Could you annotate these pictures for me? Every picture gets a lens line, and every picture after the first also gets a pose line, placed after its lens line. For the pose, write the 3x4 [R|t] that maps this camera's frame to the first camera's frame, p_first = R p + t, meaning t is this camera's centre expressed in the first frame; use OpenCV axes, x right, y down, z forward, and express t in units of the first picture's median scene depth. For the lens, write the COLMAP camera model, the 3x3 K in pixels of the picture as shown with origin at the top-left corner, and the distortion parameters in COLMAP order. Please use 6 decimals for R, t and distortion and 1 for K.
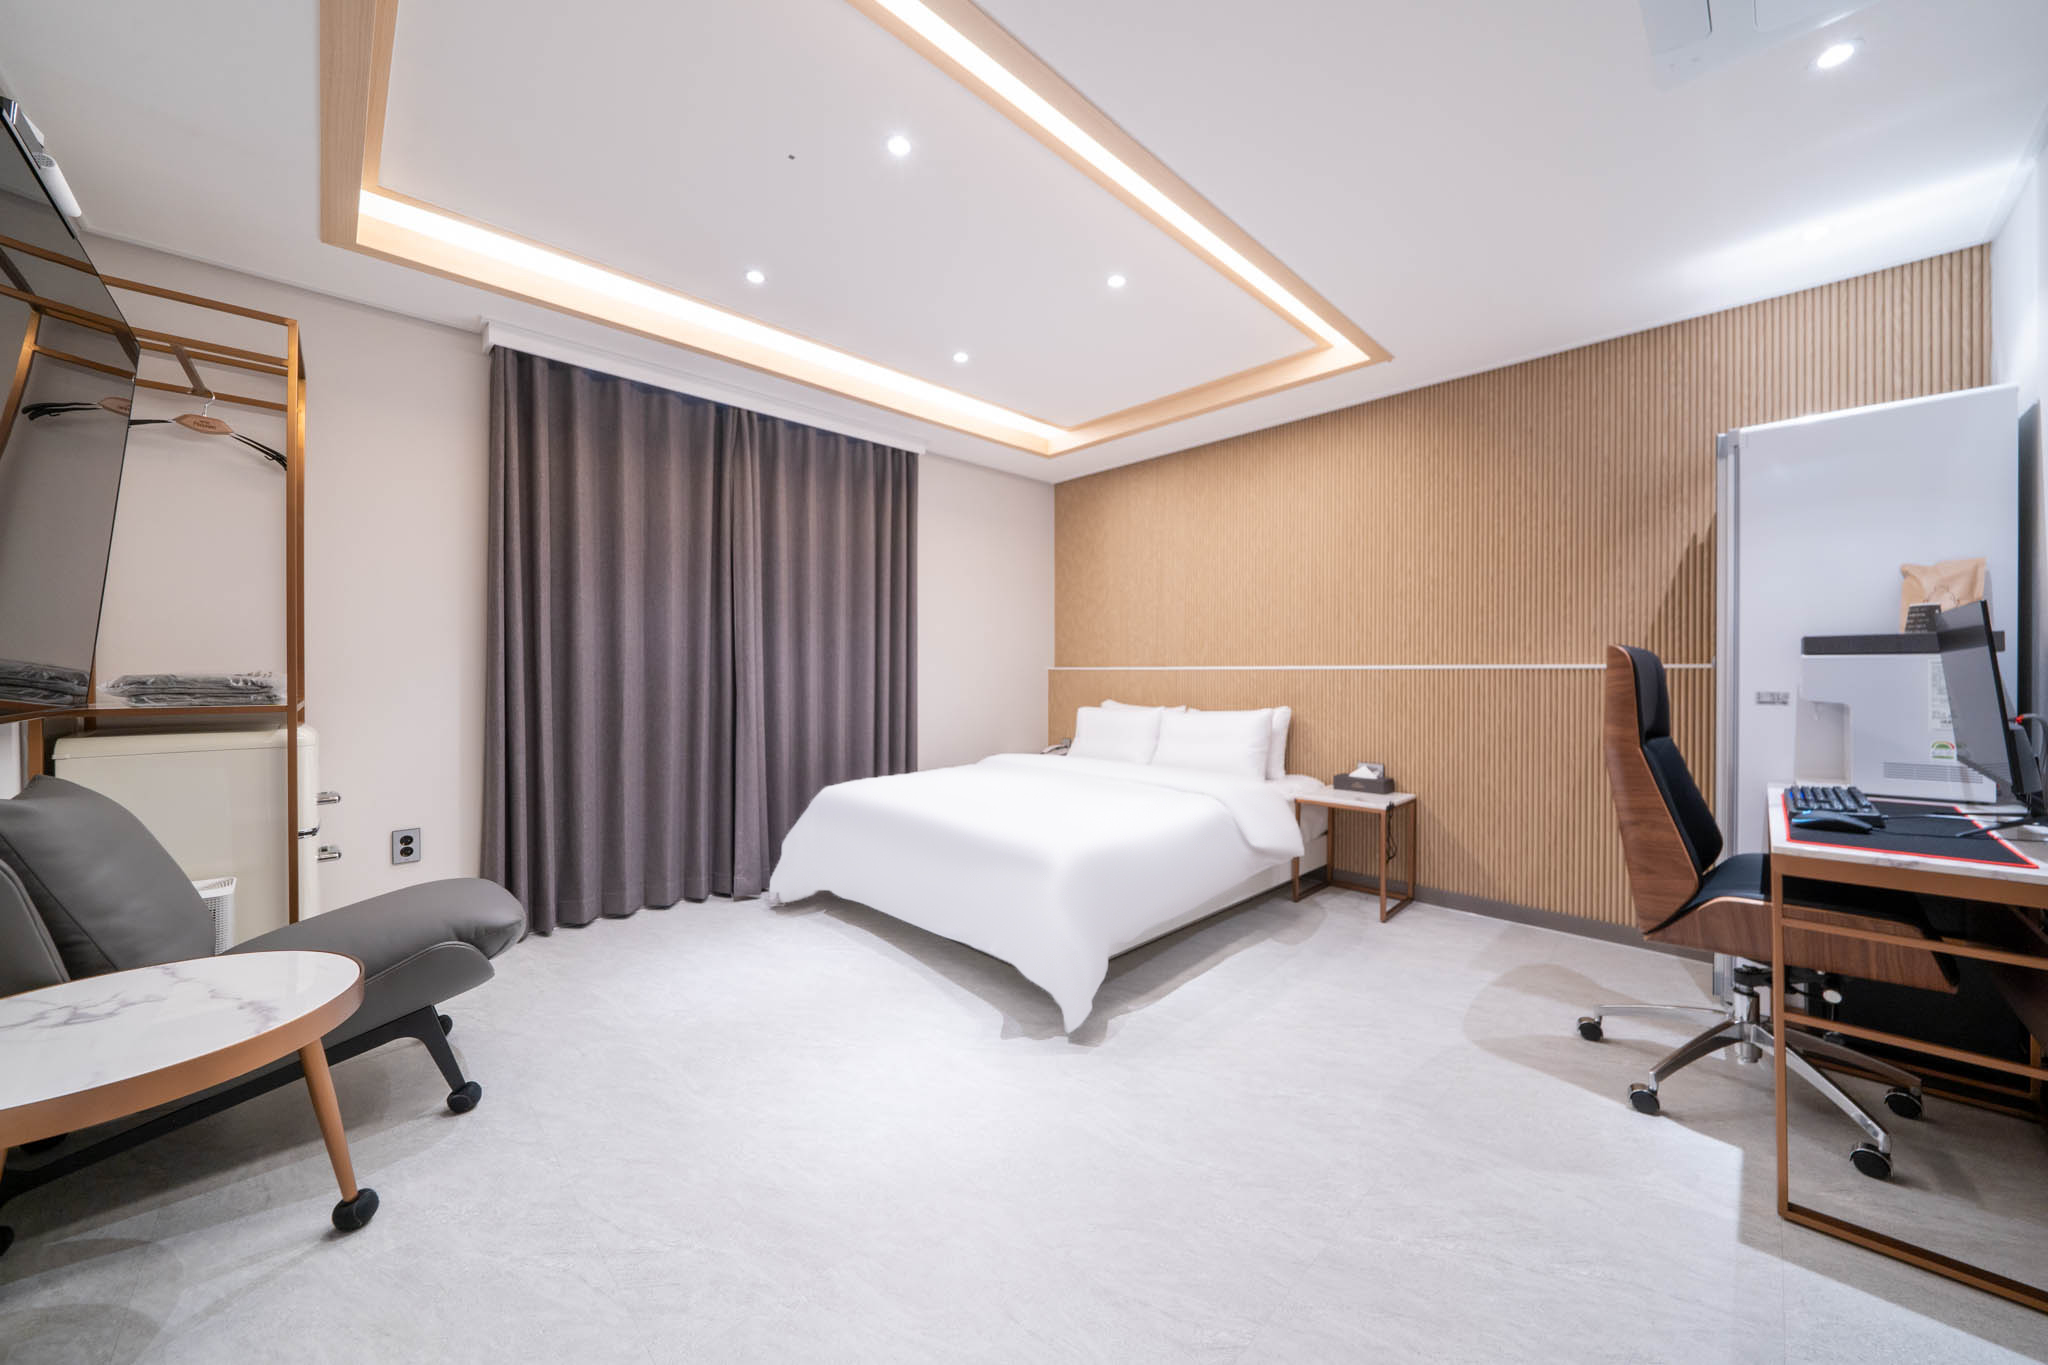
lens RADIAL K [[716.7, 0, 1040.6], [0, 716.7, 674.1], [0, 0, 1]] dist [-0.000135, 0.000014]
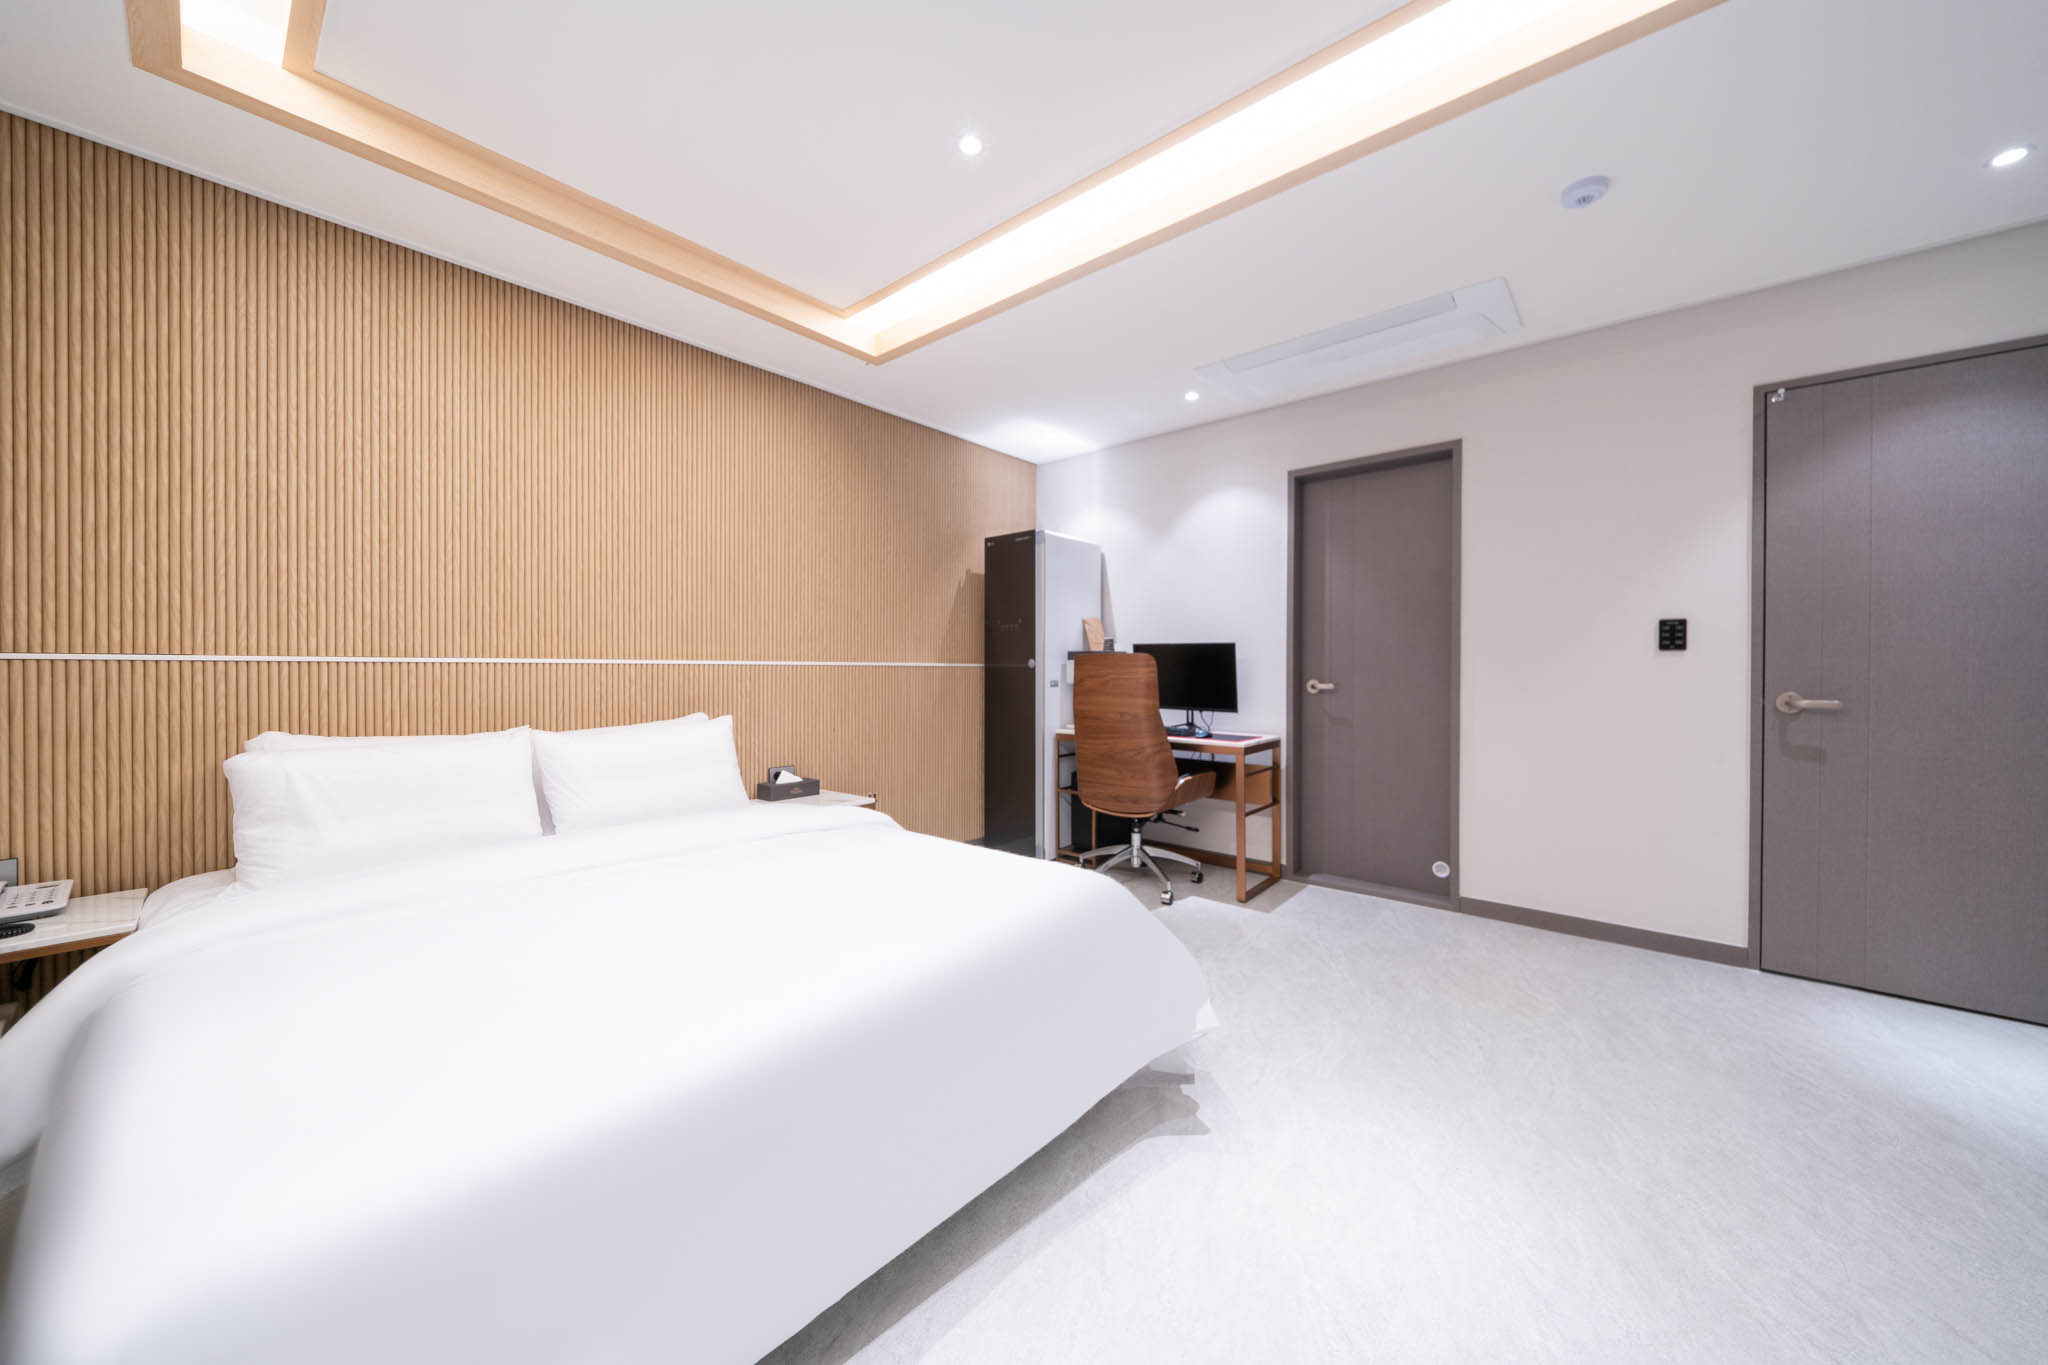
lens RADIAL K [[716.7, 0, 1040.6], [0, 716.7, 674.1], [0, 0, 1]] dist [-0.000135, 0.000014]
pose [[-0.095430, -0.005299, 0.995422, -0.572845], [0.002097, 0.999983, 0.005524, -0.000163], [-0.995434, 0.002615, -0.095417, 0.881519]]
